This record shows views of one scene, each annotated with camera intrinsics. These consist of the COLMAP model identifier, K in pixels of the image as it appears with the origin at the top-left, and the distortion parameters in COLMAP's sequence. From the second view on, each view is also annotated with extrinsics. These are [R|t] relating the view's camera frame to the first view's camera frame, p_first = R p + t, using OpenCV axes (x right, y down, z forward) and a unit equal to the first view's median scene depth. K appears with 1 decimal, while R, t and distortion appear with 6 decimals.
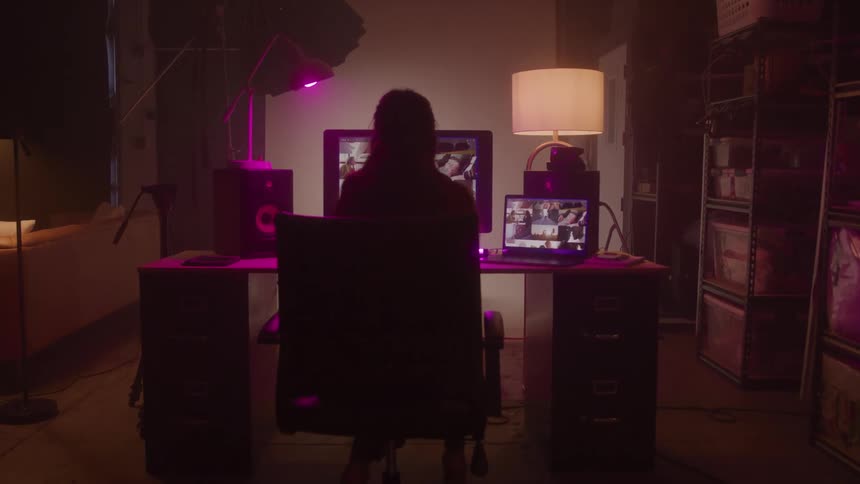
lens RADIAL K [[731.9, 0, 433.0], [0, 731.9, 240.8], [0, 0, 1]] dist [-0.078424, 0.013152]
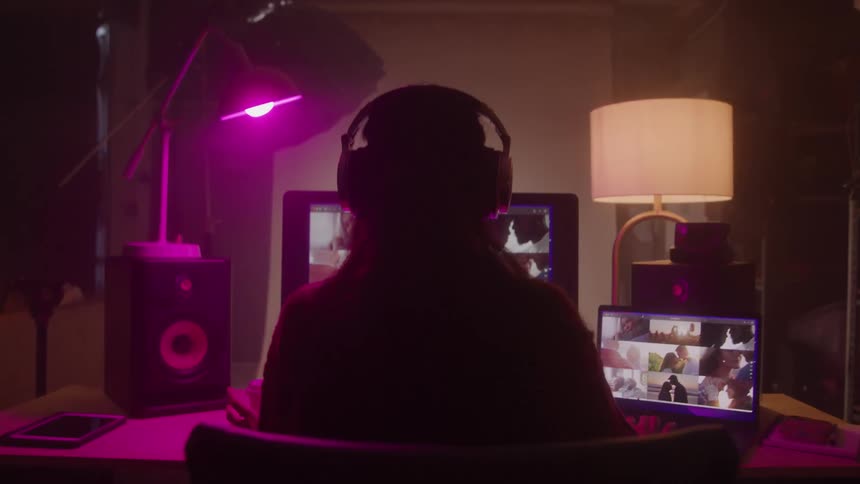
lens RADIAL K [[731.9, 0, 433.9], [0, 731.9, 240.1], [0, 0, 1]] dist [-0.078424, 0.013152]
pose [[0.999135, 0.005121, -0.041276, -0.005081], [-0.008902, 0.995725, -0.091940, -0.050650], [0.040629, 0.092228, 0.994909, 0.354418]]
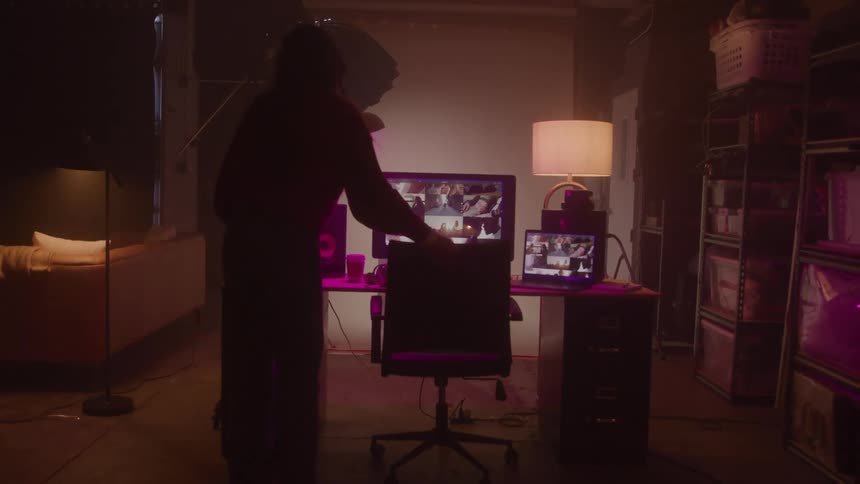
lens RADIAL K [[731.9, 0, 434.5], [0, 731.9, 250.3], [0, 0, 1]] dist [-0.078424, 0.013152]
pose [[0.999583, 0.021325, -0.019482, -0.020225], [-0.021668, 0.999610, -0.017591, -0.004554], [0.019099, 0.018006, 0.999655, -0.150882]]
